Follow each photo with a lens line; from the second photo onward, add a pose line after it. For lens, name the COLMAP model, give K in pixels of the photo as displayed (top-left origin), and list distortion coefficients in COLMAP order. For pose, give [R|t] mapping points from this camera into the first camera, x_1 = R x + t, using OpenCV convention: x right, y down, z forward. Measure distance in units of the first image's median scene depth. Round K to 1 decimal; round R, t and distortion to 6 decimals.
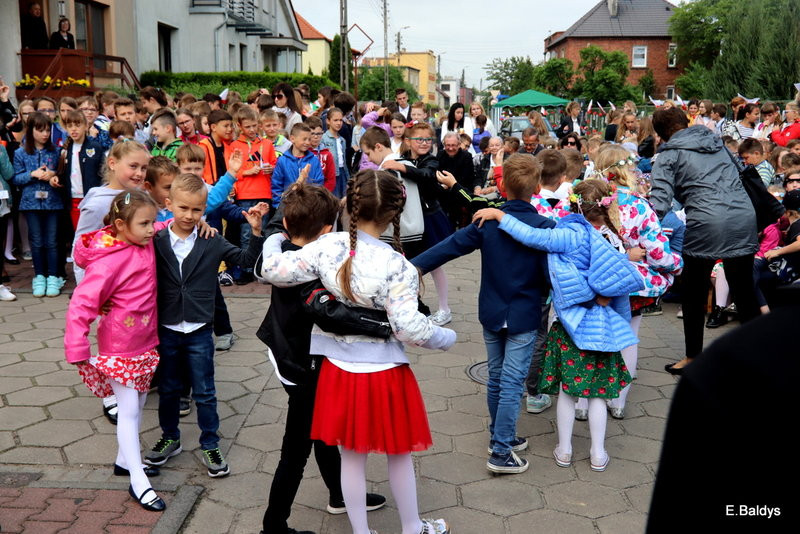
lens RADIAL K [[931.4, 0, 400.0], [0, 931.4, 267.0], [0, 0, 1]] dist [-0.005270, 0.013787]
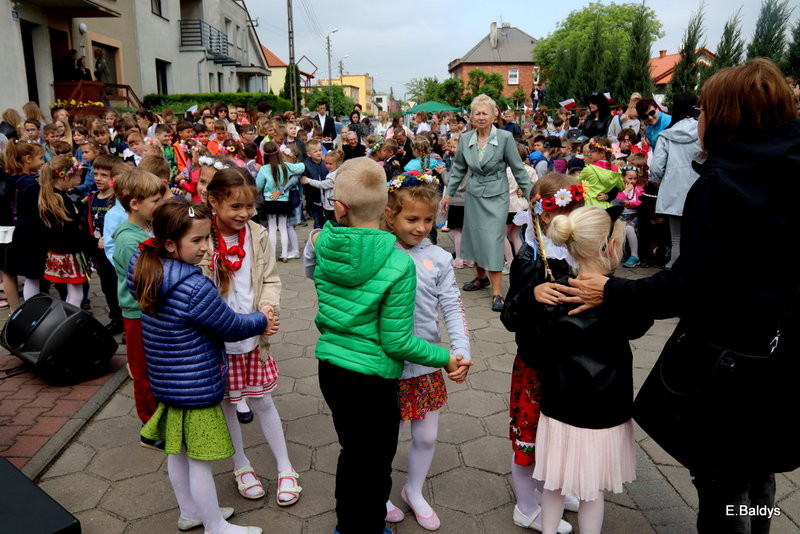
lens RADIAL K [[681.7, 0, 400.0], [0, 681.7, 267.0], [0, 0, 1]] dist [-0.103533, 0.087060]
pose [[0.997142, -0.032532, 0.068184, 0.012273], [0.029009, 0.998224, 0.052036, 0.002705], [-0.069756, -0.049909, 0.996315, -0.016010]]
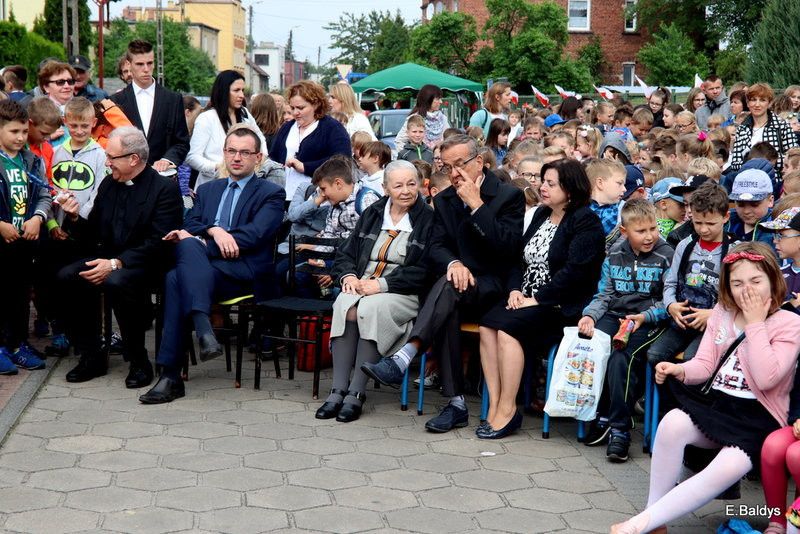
lens RADIAL K [[1477.0, 0, 400.0], [0, 1477.0, 267.0], [0, 0, 1]] dist [0.072388, 0.052231]
pose [[0.989995, -0.000257, 0.141101, 0.003912], [0.007649, 0.998626, -0.051844, -0.013307], [-0.140894, 0.052405, 0.988637, 0.081449]]
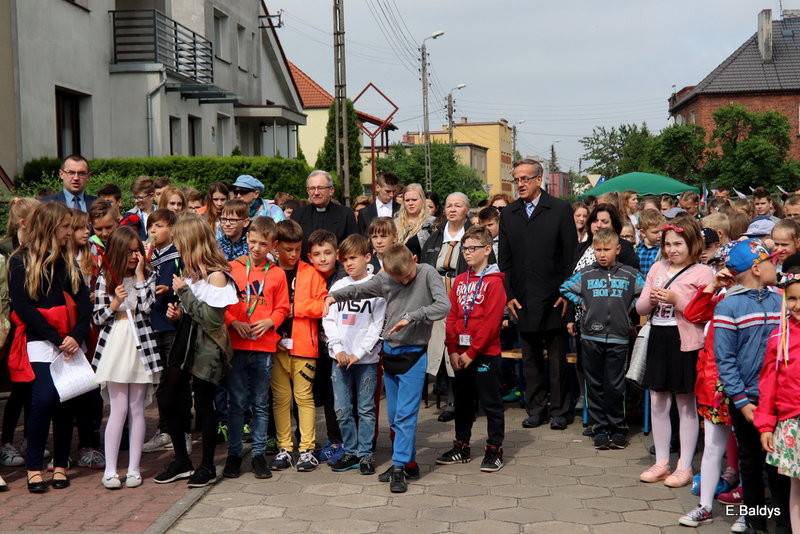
lens RADIAL K [[1371.3, 0, 400.0], [0, 1371.3, 267.0], [0, 0, 1]] dist [0.071579, -0.067009]
pose [[0.998441, -0.021852, -0.051358, 0.017279], [0.015366, 0.992231, -0.123458, -0.004238], [0.053657, 0.122476, 0.991020, 0.023964]]
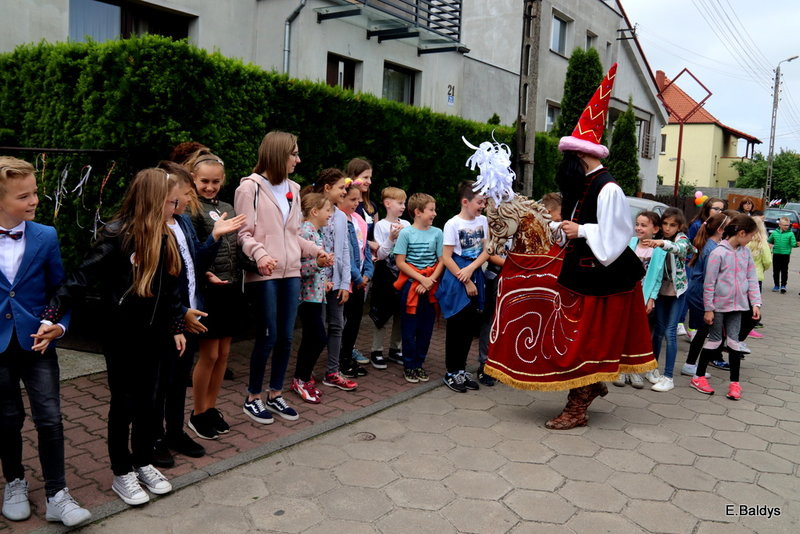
lens RADIAL K [[681.7, 0, 400.0], [0, 681.7, 267.0], [0, 0, 1]] dist [-0.103533, 0.087060]
pose [[0.836219, 0.098194, -0.539532, 0.044734], [-0.130899, 0.991140, -0.022493, -0.061197], [0.532544, 0.089434, 0.841664, 0.386649]]
